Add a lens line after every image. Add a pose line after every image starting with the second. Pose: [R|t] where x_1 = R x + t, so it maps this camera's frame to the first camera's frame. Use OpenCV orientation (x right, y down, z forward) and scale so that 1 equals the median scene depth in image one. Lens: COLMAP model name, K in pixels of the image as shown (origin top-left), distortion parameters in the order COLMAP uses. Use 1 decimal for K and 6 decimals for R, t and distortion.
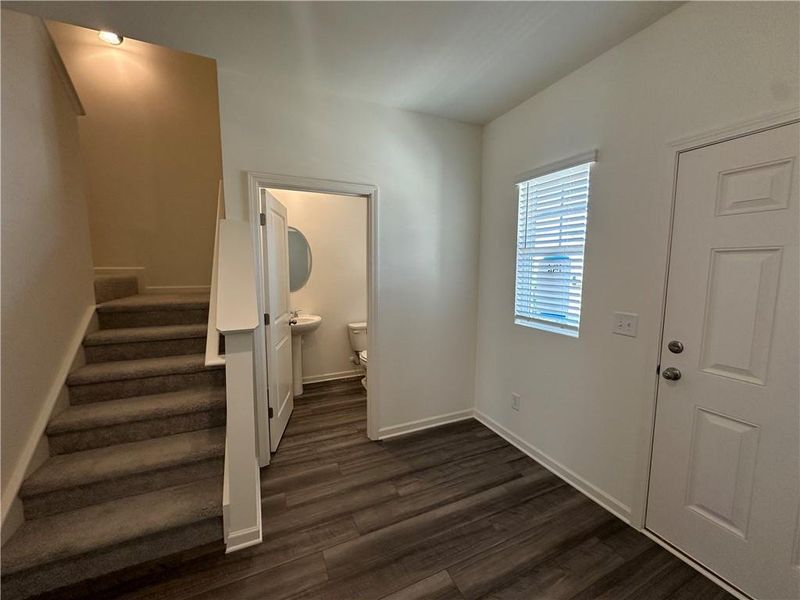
lens RADIAL K [[318.7, 0, 394.7], [0, 318.7, 300.3], [0, 0, 1]] dist [0.001668, 0.000704]
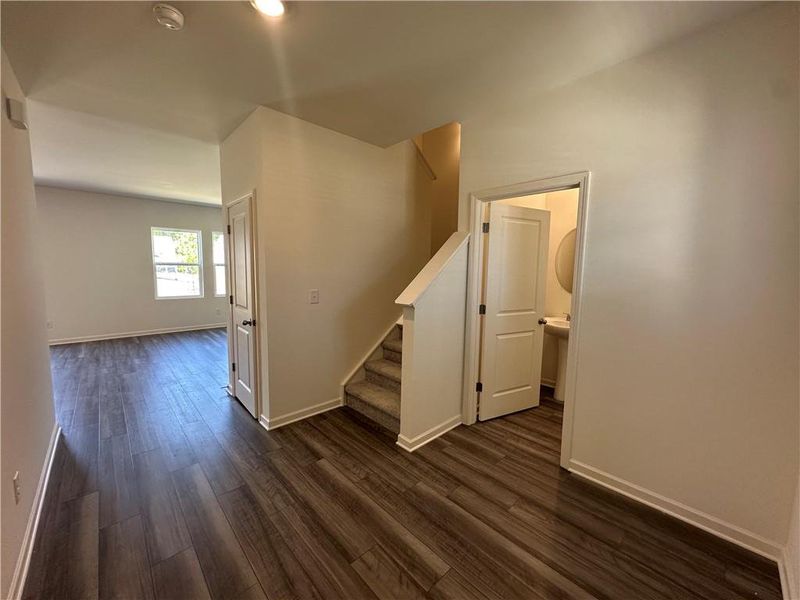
lens RADIAL K [[318.7, 0, 405.4], [0, 318.7, 301.2], [0, 0, 1]] dist [0.001668, 0.000704]
pose [[0.332265, 0.099037, -0.937972, 0.699565], [-0.113829, 0.991414, 0.064357, -0.017588], [0.936292, 0.085385, 0.340685, 0.333466]]
